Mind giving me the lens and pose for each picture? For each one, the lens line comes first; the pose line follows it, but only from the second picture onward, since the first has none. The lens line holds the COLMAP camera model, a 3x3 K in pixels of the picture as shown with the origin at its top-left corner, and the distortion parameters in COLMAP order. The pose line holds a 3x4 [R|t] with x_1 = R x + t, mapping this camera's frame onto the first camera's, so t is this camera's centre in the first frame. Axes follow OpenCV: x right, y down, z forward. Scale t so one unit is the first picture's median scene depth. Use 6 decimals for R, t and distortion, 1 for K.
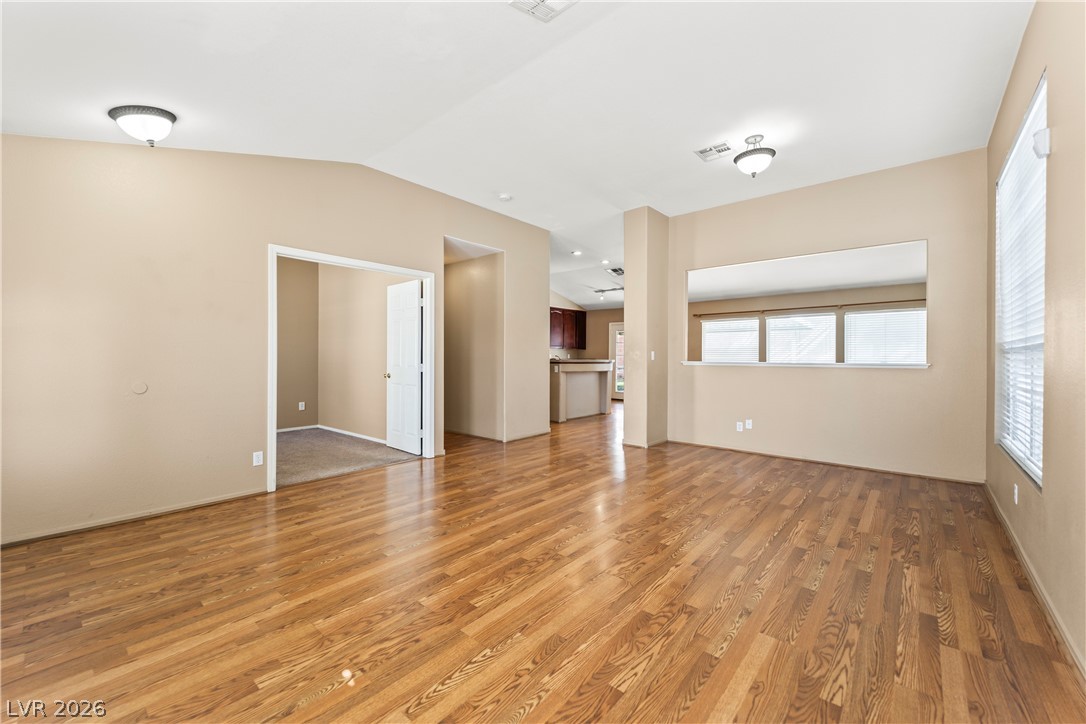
lens RADIAL K [[435.5, 0, 536.6], [0, 435.5, 362.7], [0, 0, 1]] dist [0.017964, -0.010436]
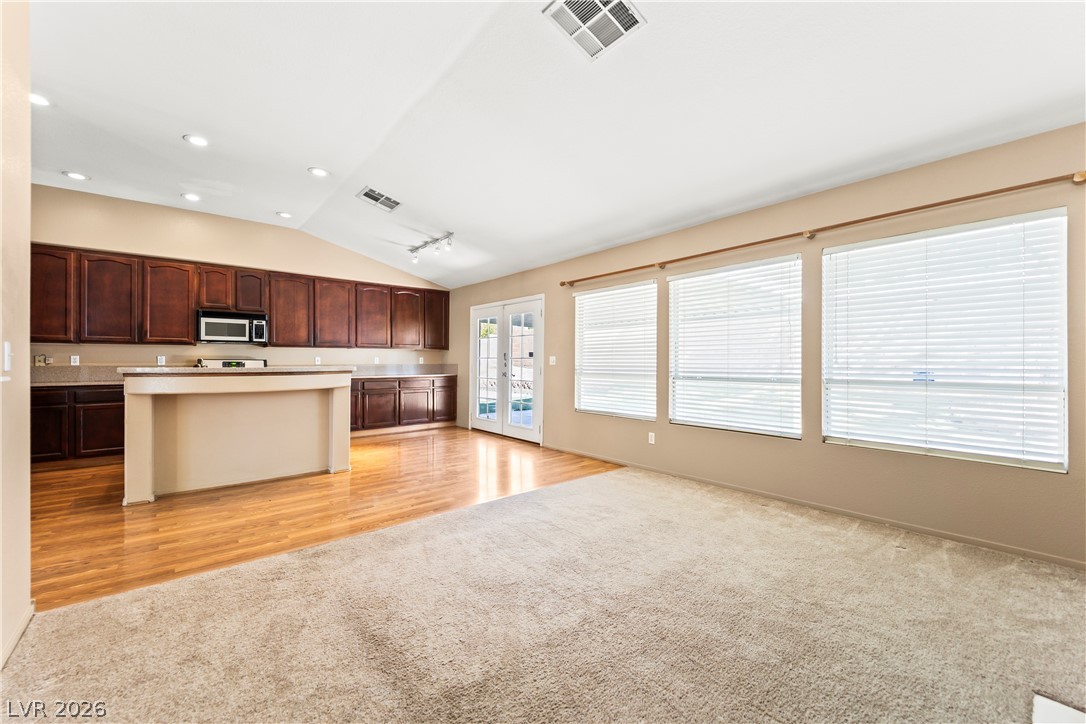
lens RADIAL K [[435.5, 0, 537.3], [0, 435.5, 359.1], [0, 0, 1]] dist [0.017964, -0.010436]
pose [[0.989067, -0.001838, -0.147452, 1.333057], [-0.000996, 0.999816, -0.019141, -0.016358], [0.147460, 0.019078, 0.988884, 1.495768]]
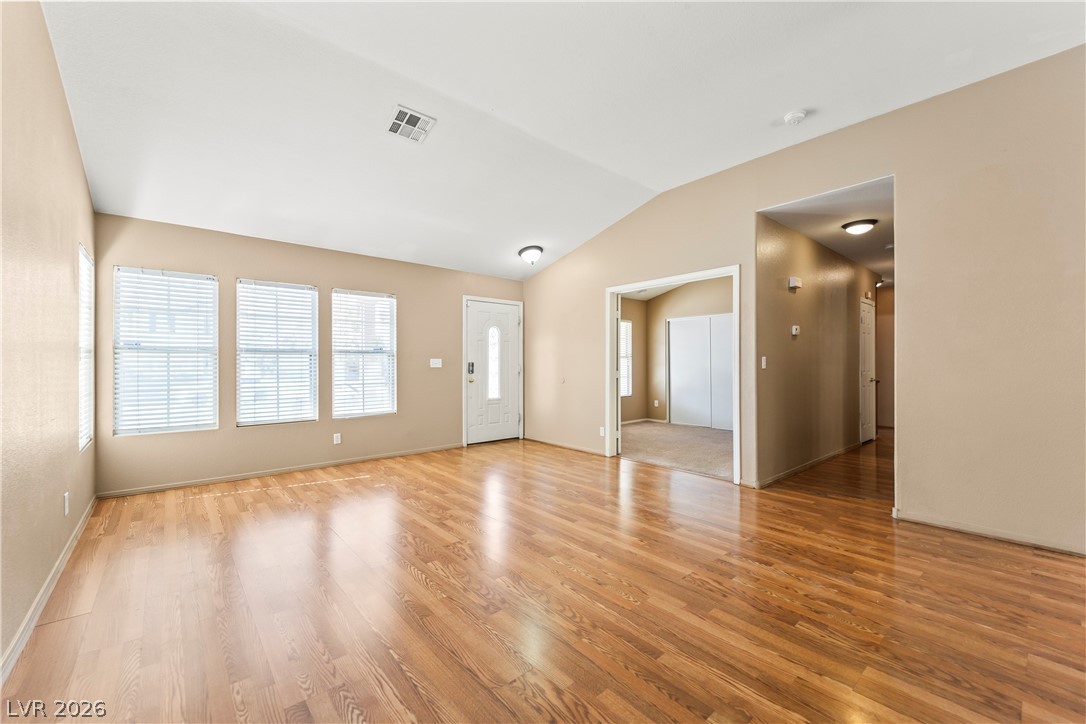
lens RADIAL K [[435.5, 0, 539.0], [0, 435.5, 369.9], [0, 0, 1]] dist [0.017964, -0.010436]
pose [[-0.149519, 0.014350, -0.988655, 1.034103], [-0.016790, 0.999714, 0.017050, -0.015589], [0.988616, 0.019149, -0.149235, 1.193266]]
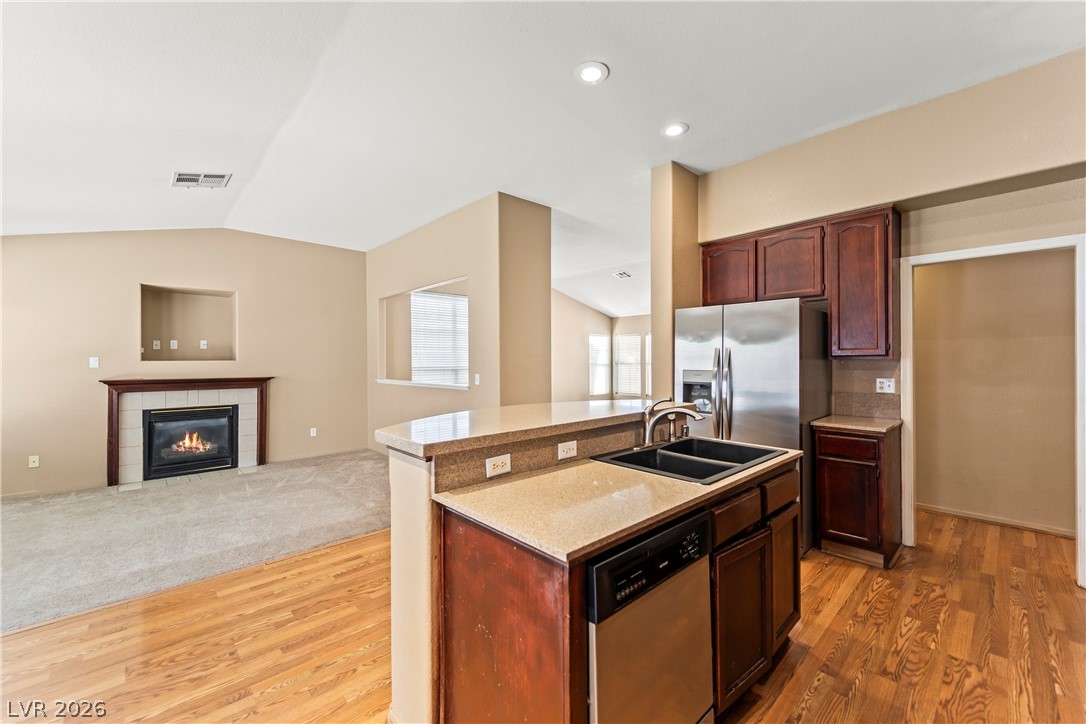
lens RADIAL K [[435.5, 0, 543.9], [0, 435.5, 360.1], [0, 0, 1]] dist [0.017964, -0.010436]
pose [[-0.995857, 0.003670, 0.090864, 0.249418], [0.004872, 0.999903, 0.013016, -0.112221], [-0.090808, 0.013405, -0.995778, 3.383191]]
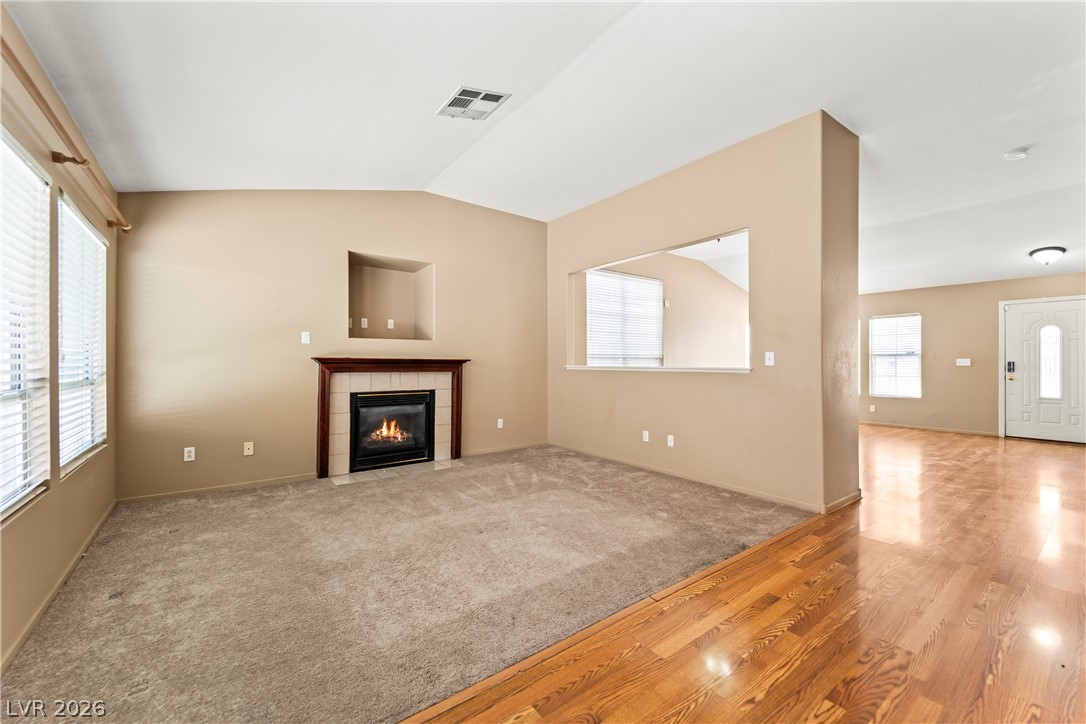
lens RADIAL K [[435.5, 0, 546.0], [0, 435.5, 359.8], [0, 0, 1]] dist [0.017964, -0.010436]
pose [[-0.981606, -0.001959, 0.190910, 0.967506], [-0.000522, 0.999971, 0.007575, -0.033423], [-0.190919, 0.007336, -0.981578, 3.183007]]
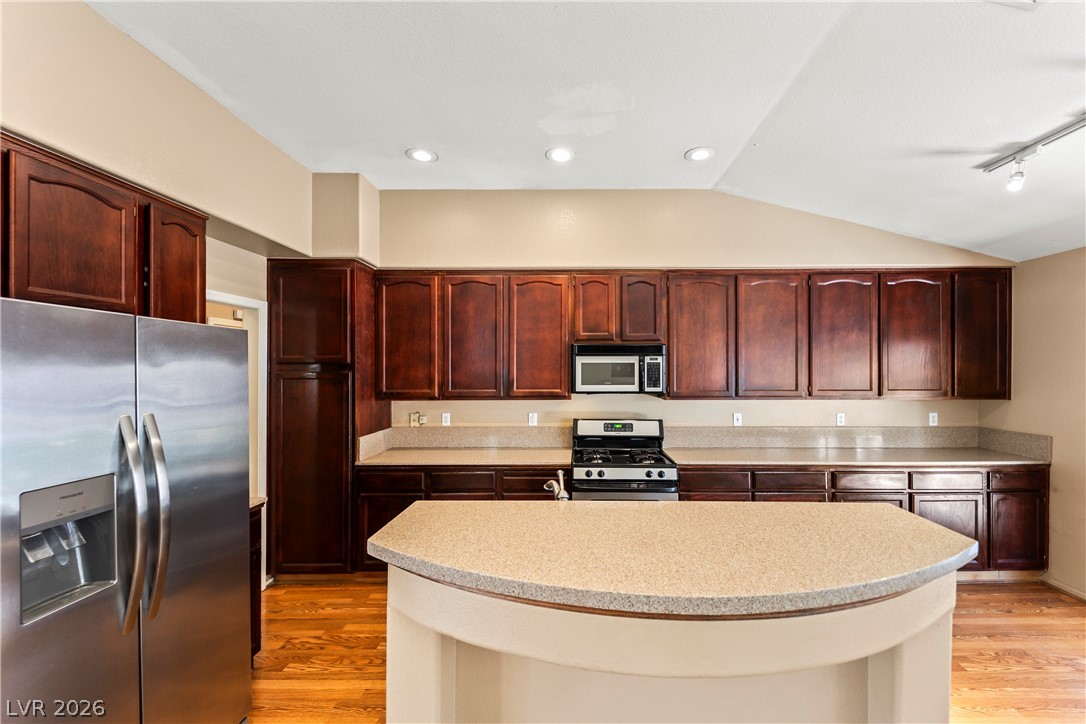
lens RADIAL K [[435.5, 0, 574.9], [0, 435.5, 366.9], [0, 0, 1]] dist [0.017964, -0.010436]
pose [[0.660623, -0.004754, -0.750703, 0.558378], [-0.008498, 0.999869, -0.013811, -0.176204], [0.750670, 0.015503, 0.660495, 2.314632]]
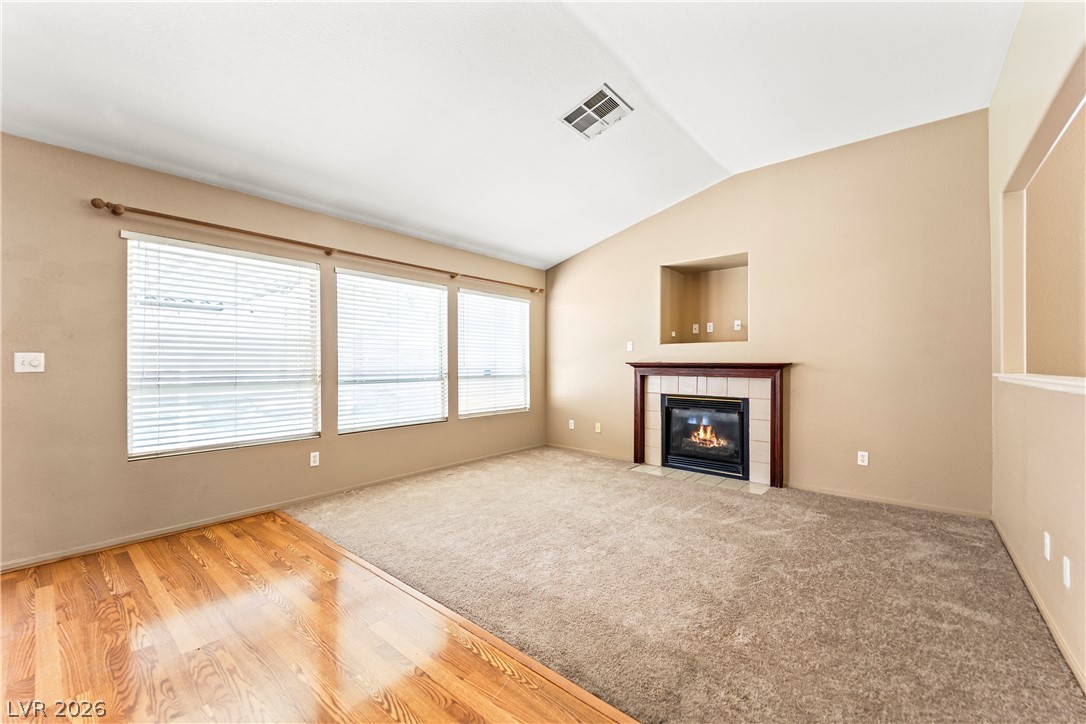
lens RADIAL K [[435.5, 0, 534.1], [0, 435.5, 360.0], [0, 0, 1]] dist [0.017964, -0.010436]
pose [[-0.020886, 0.006162, 0.999763, 0.304915], [0.012593, 0.999903, -0.005900, -0.033559], [-0.999703, 0.012467, -0.020962, 2.407766]]
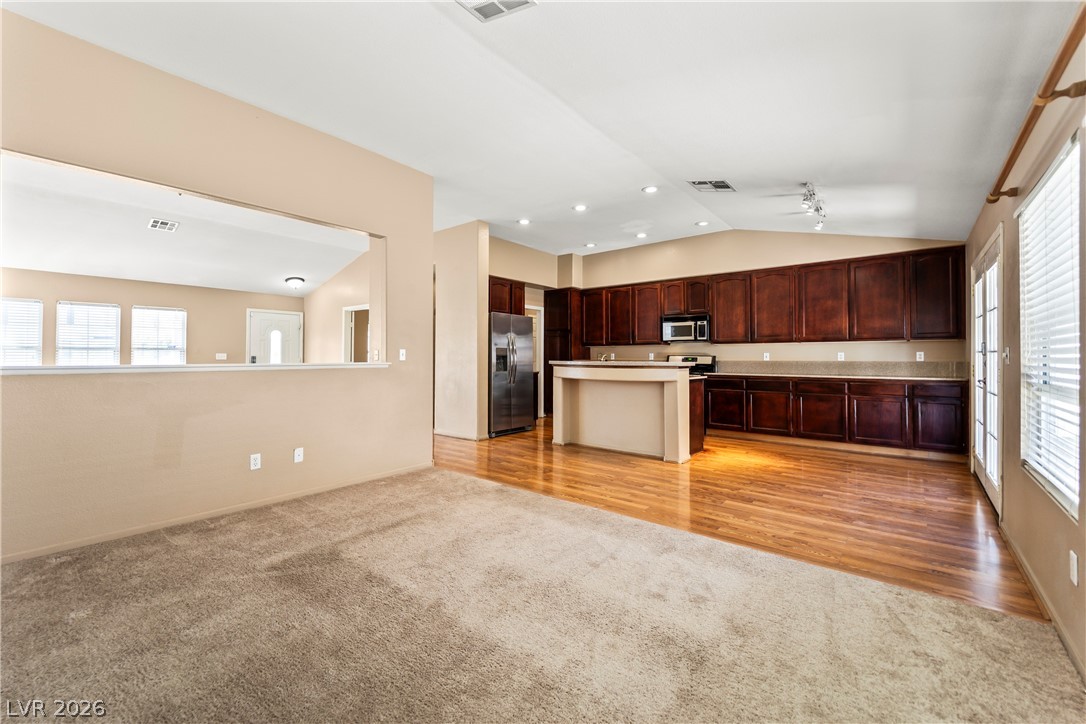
lens RADIAL K [[435.5, 0, 530.3], [0, 435.5, 349.3], [0, 0, 1]] dist [0.017964, -0.010436]
pose [[0.022552, -0.018540, -0.999574, 1.997035], [-0.015680, 0.999698, -0.018896, -0.025787], [0.999623, 0.016100, 0.022255, 2.312084]]
